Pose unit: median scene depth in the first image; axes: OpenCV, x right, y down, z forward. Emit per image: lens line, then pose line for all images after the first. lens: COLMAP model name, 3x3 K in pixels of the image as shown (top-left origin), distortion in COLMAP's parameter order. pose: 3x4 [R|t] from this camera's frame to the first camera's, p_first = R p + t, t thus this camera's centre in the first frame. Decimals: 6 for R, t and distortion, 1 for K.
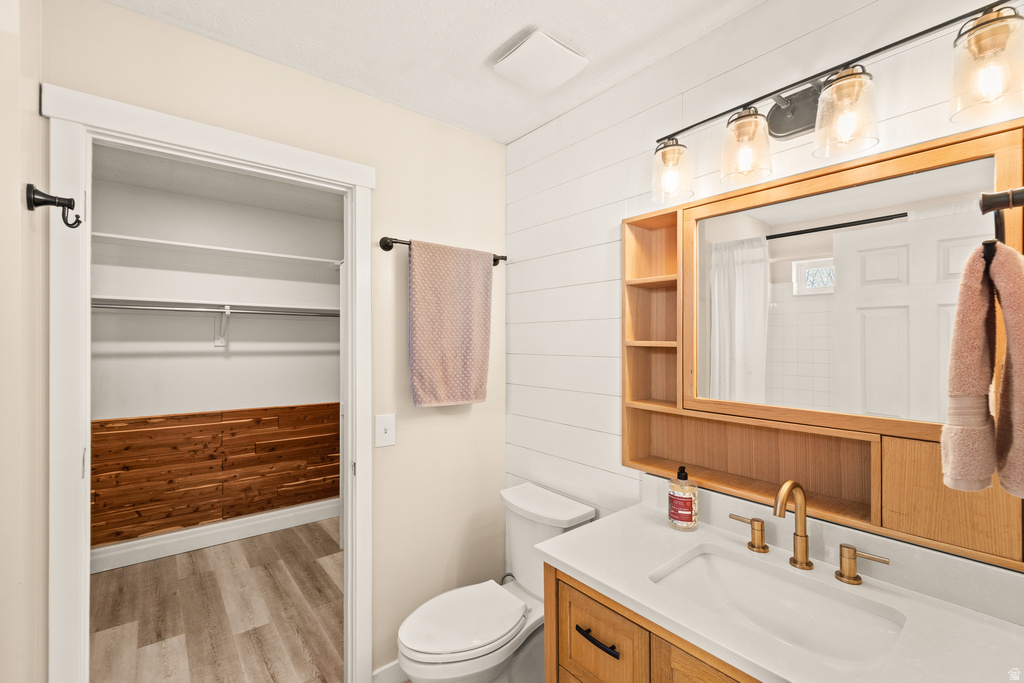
lens RADIAL K [[423.8, 0, 513.6], [0, 423.8, 347.4], [0, 0, 1]] dist [0.005828, -0.003080]
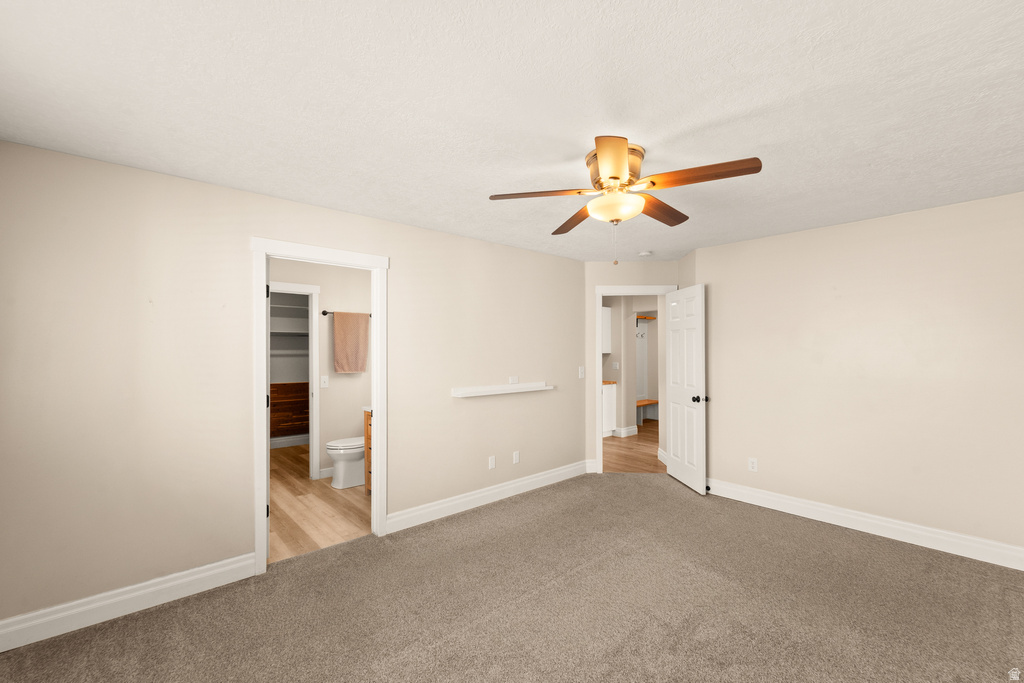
lens RADIAL K [[423.8, 0, 510.5], [0, 423.8, 341.5], [0, 0, 1]] dist [0.005828, -0.003080]
pose [[0.999024, -0.019233, 0.039766, 0.740954], [0.020348, 0.999405, -0.027840, 0.033546], [-0.039207, 0.028622, 0.998821, -1.668432]]
